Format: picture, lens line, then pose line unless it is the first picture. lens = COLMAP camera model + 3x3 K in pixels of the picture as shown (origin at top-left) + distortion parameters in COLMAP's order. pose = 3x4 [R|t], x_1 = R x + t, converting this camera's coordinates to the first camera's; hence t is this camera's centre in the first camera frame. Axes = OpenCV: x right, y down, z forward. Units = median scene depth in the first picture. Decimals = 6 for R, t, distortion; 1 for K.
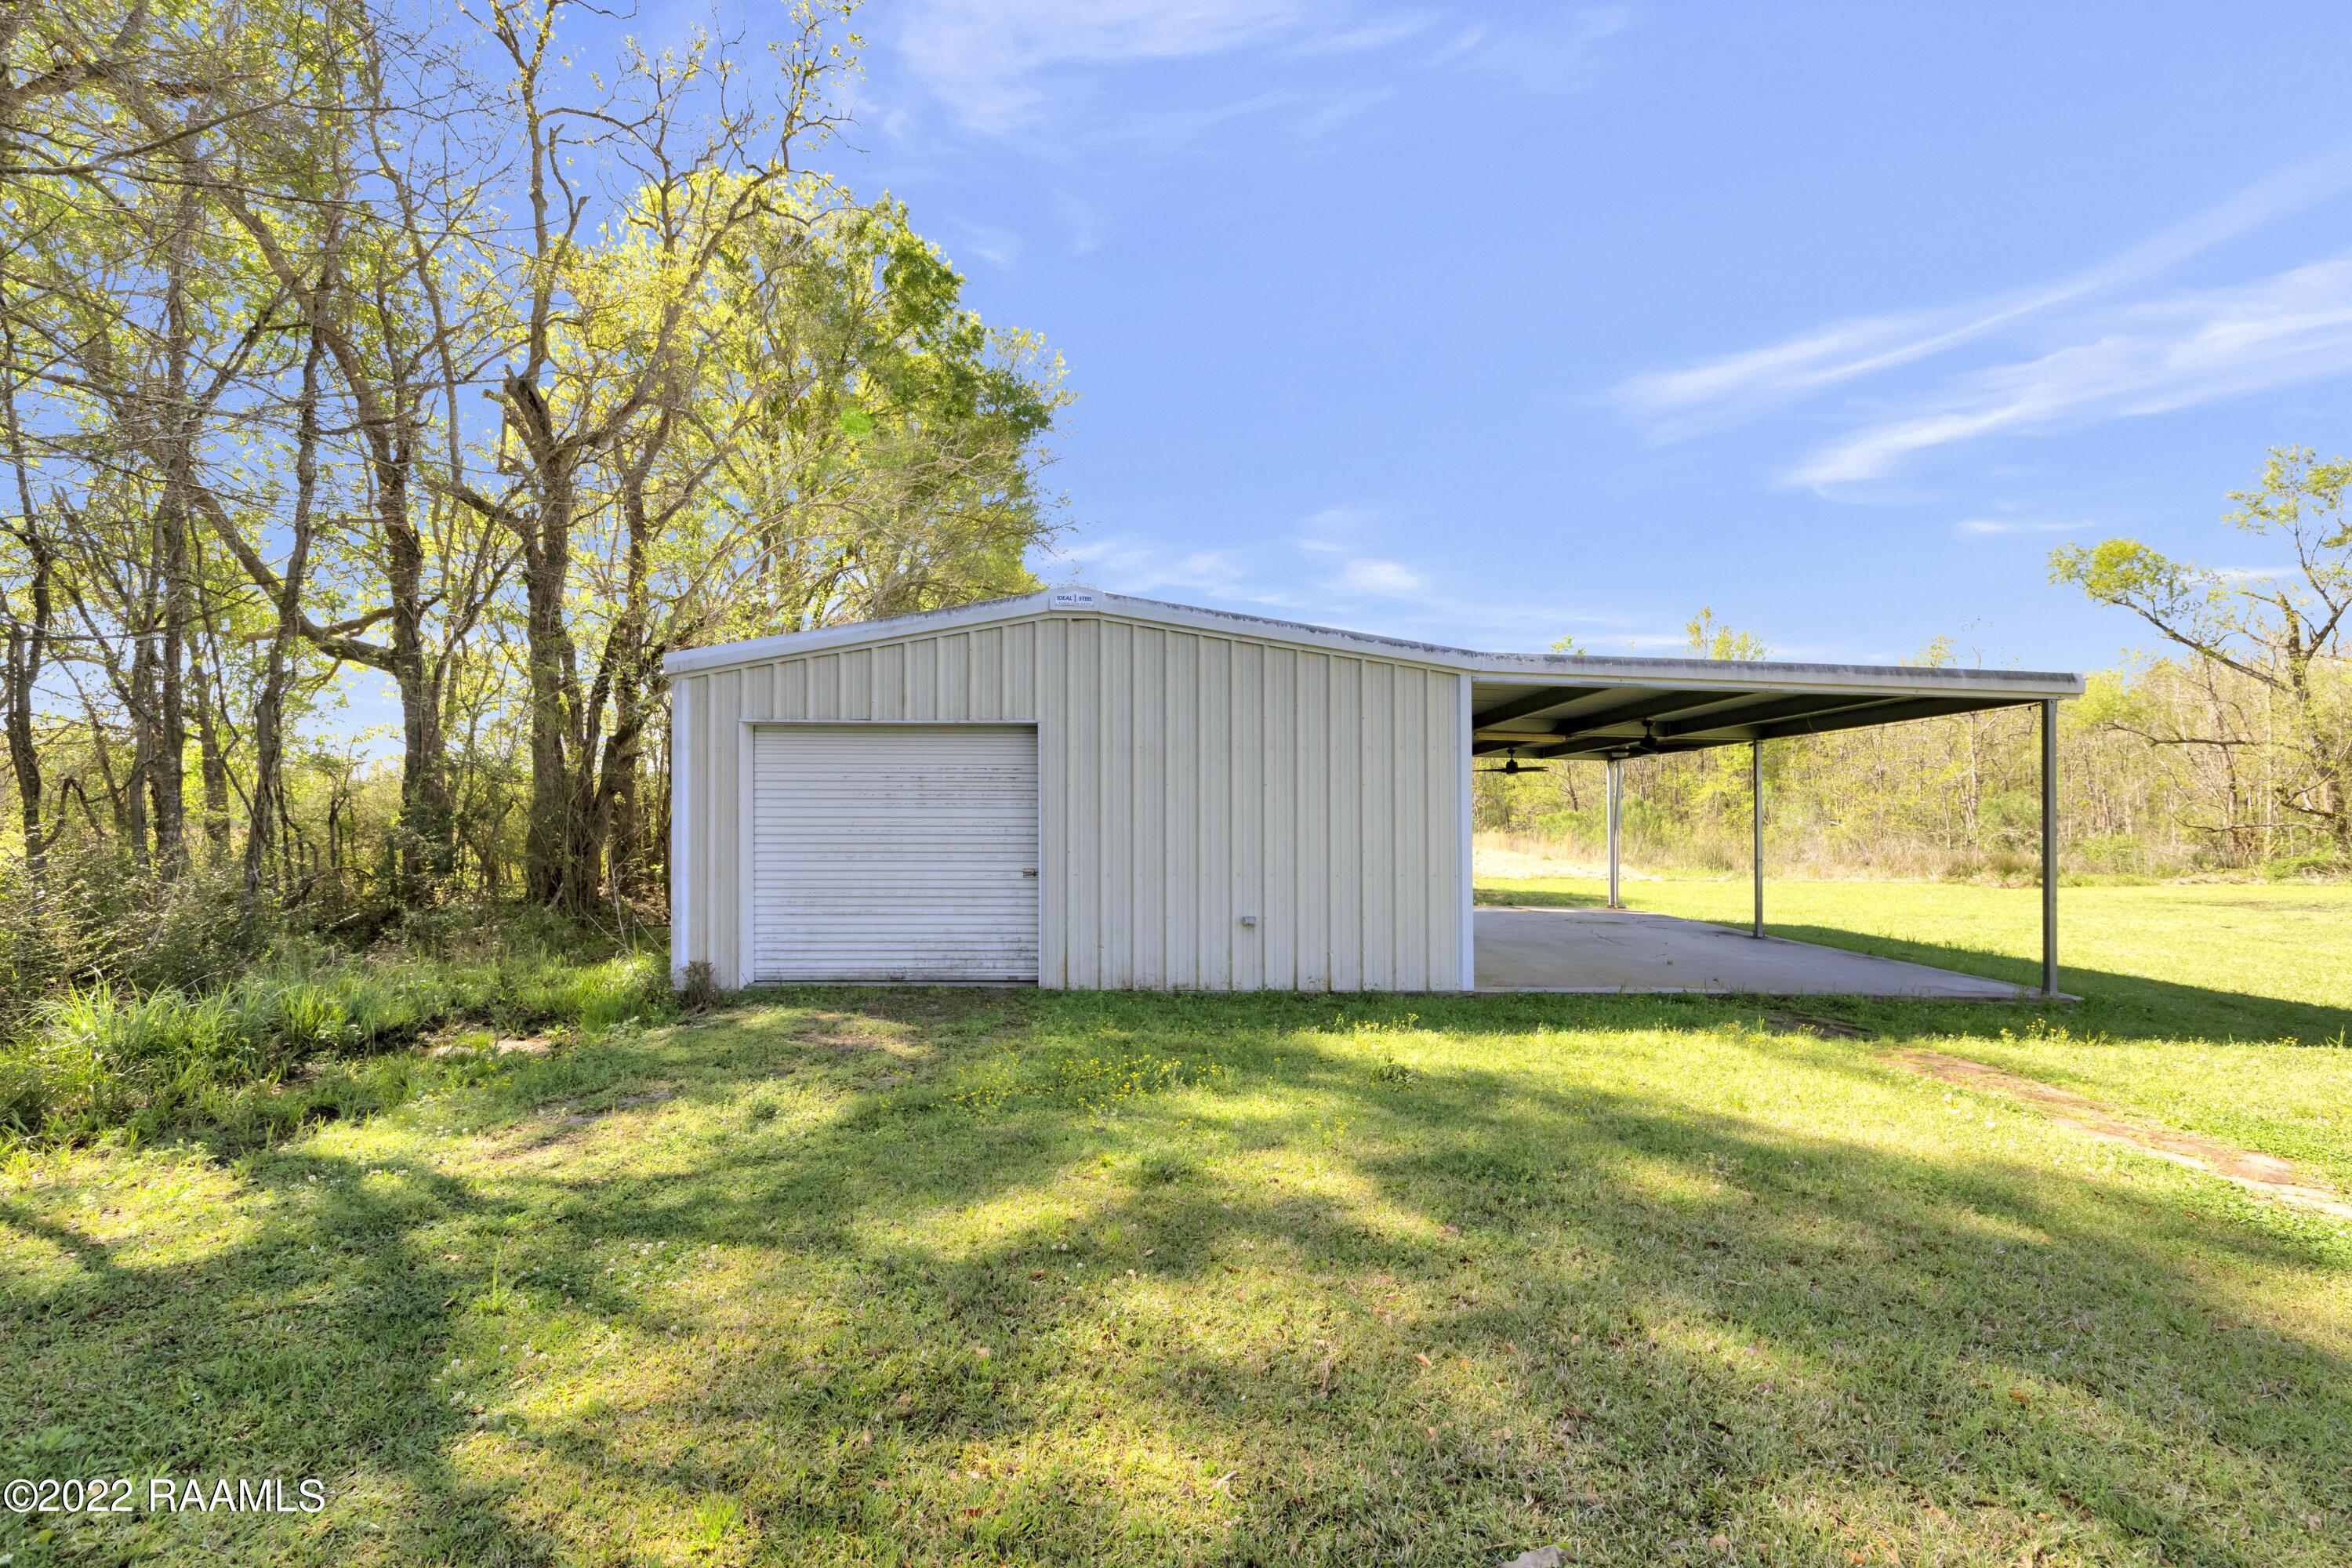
lens RADIAL K [[959.9, 0, 1174.6], [0, 959.9, 805.9], [0, 0, 1]] dist [-0.001941, -0.000039]
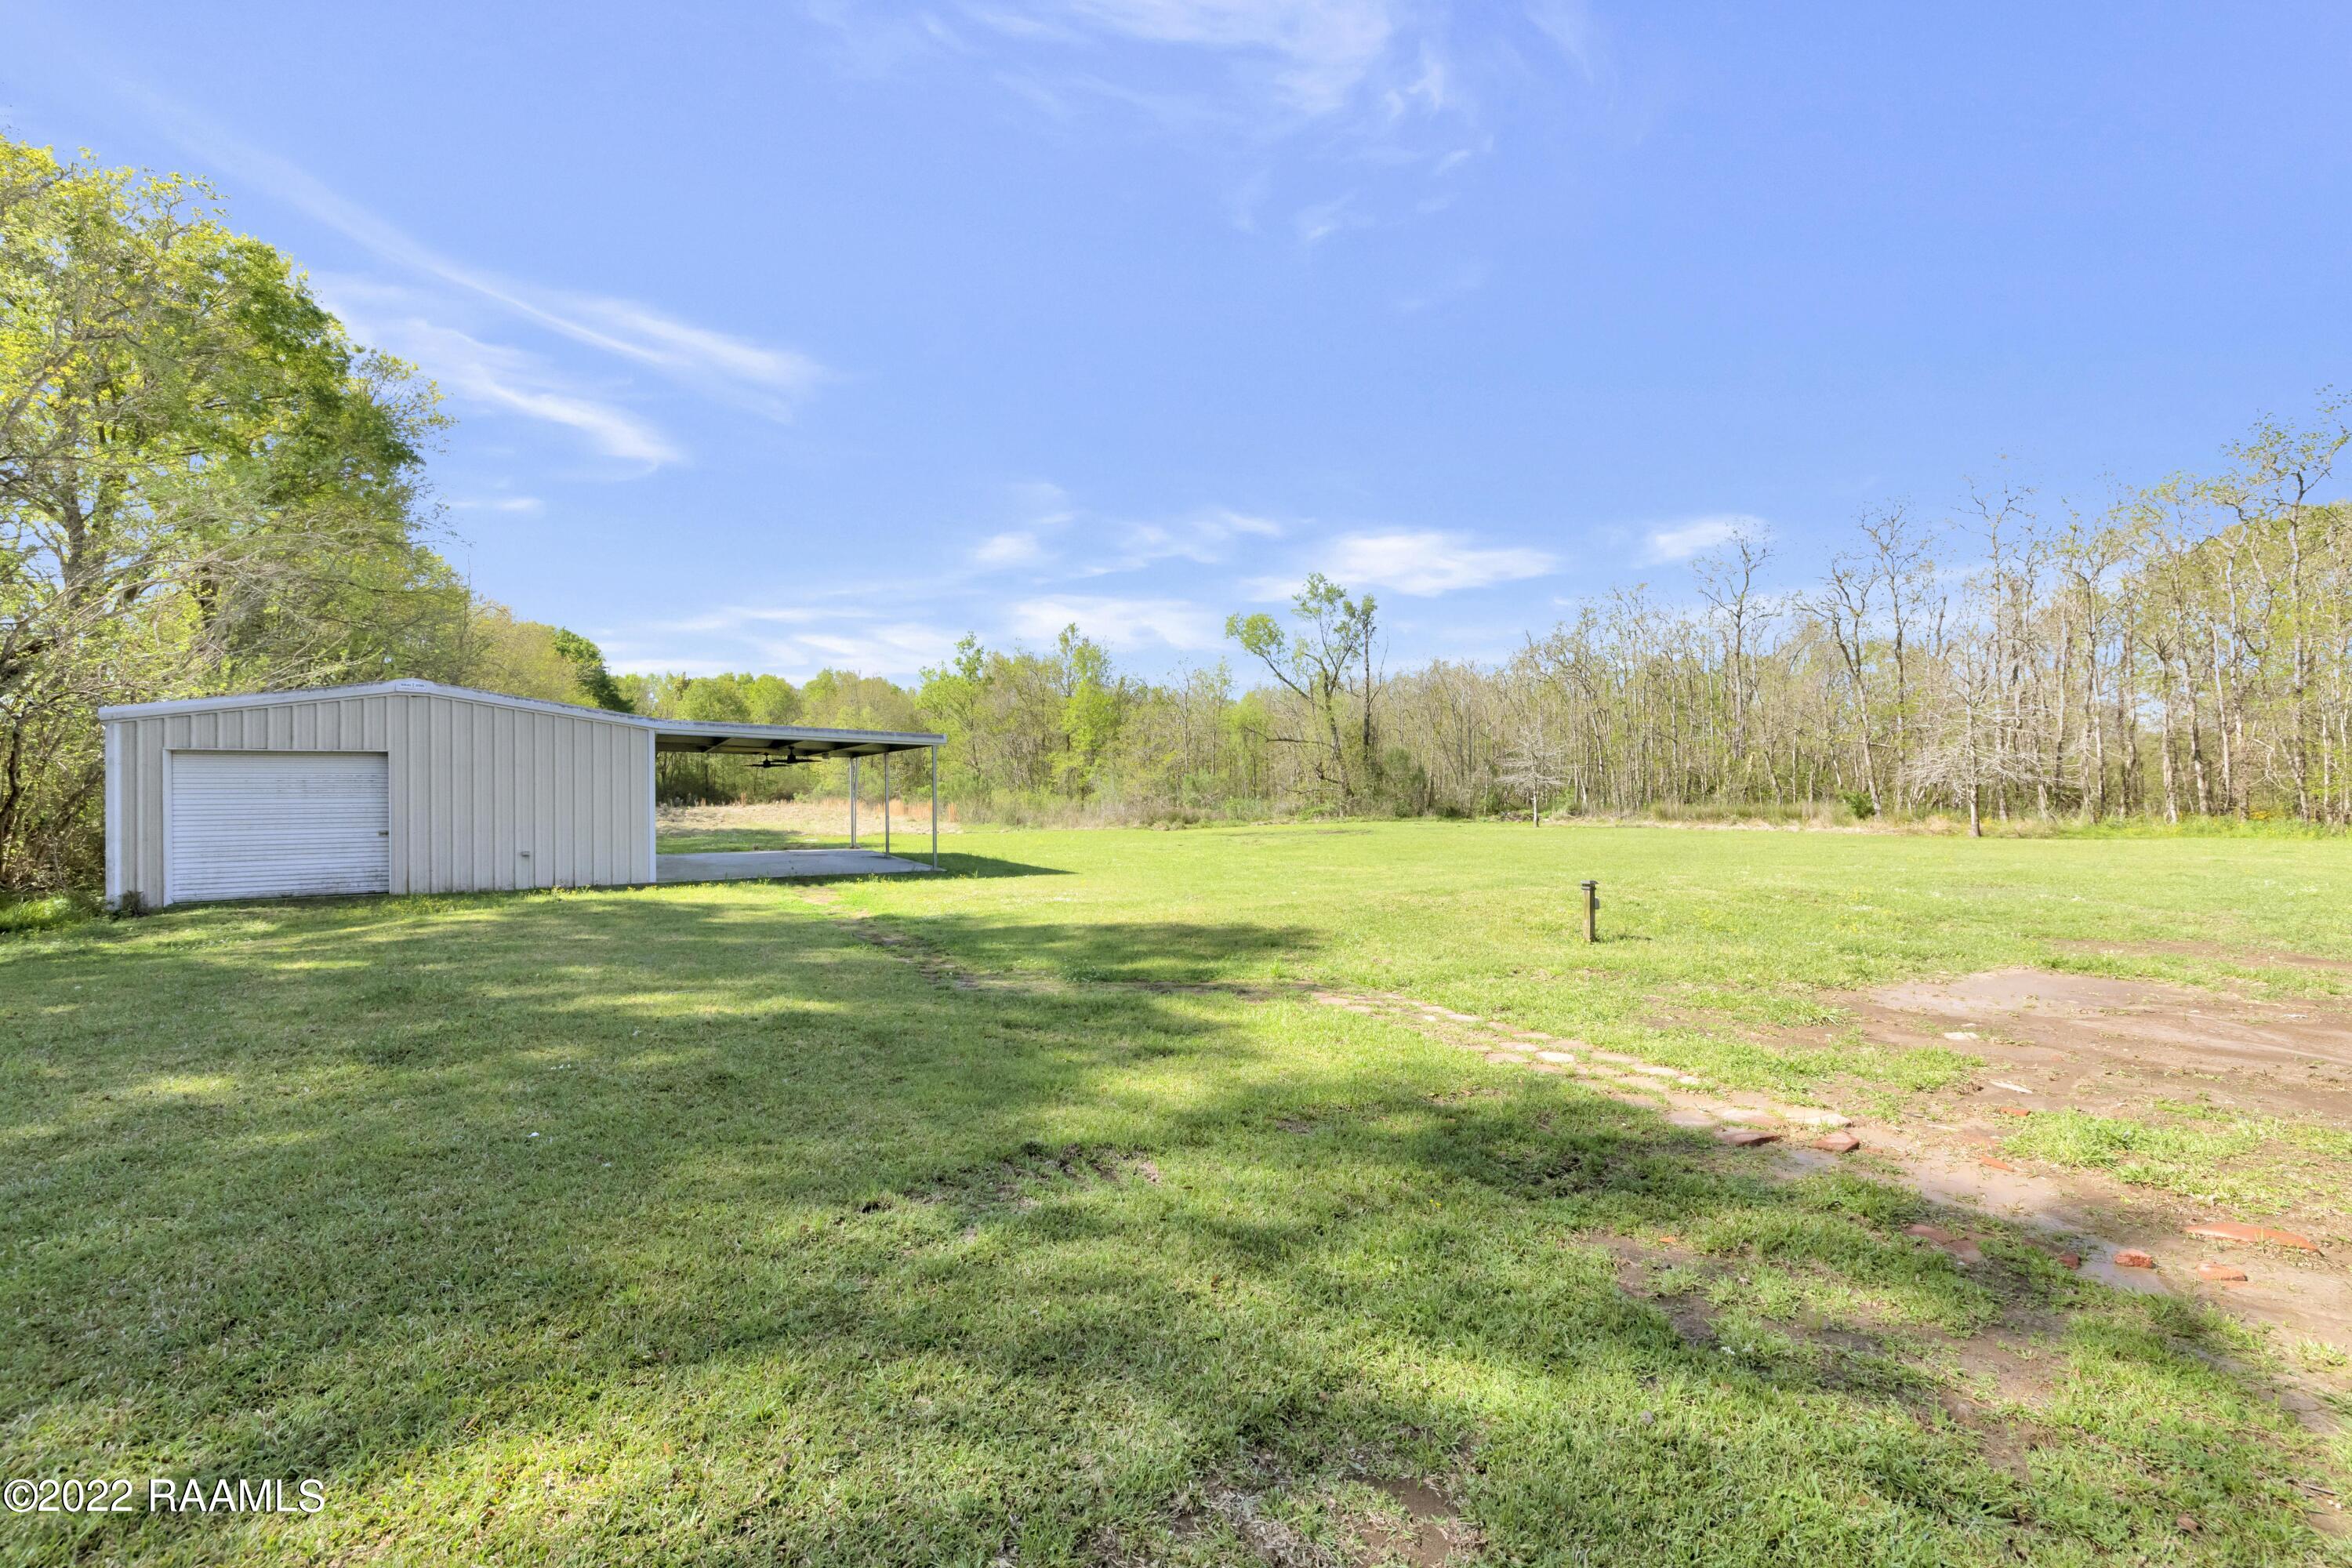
lens RADIAL K [[929.5, 0, 1176.2], [0, 929.5, 764.0], [0, 0, 1]] dist [-0.001320, -0.000055]
pose [[0.860132, -0.001633, 0.510069, 0.252557], [0.010515, 0.999839, -0.014530, -0.018909], [-0.509963, 0.017861, 0.860011, -1.325988]]
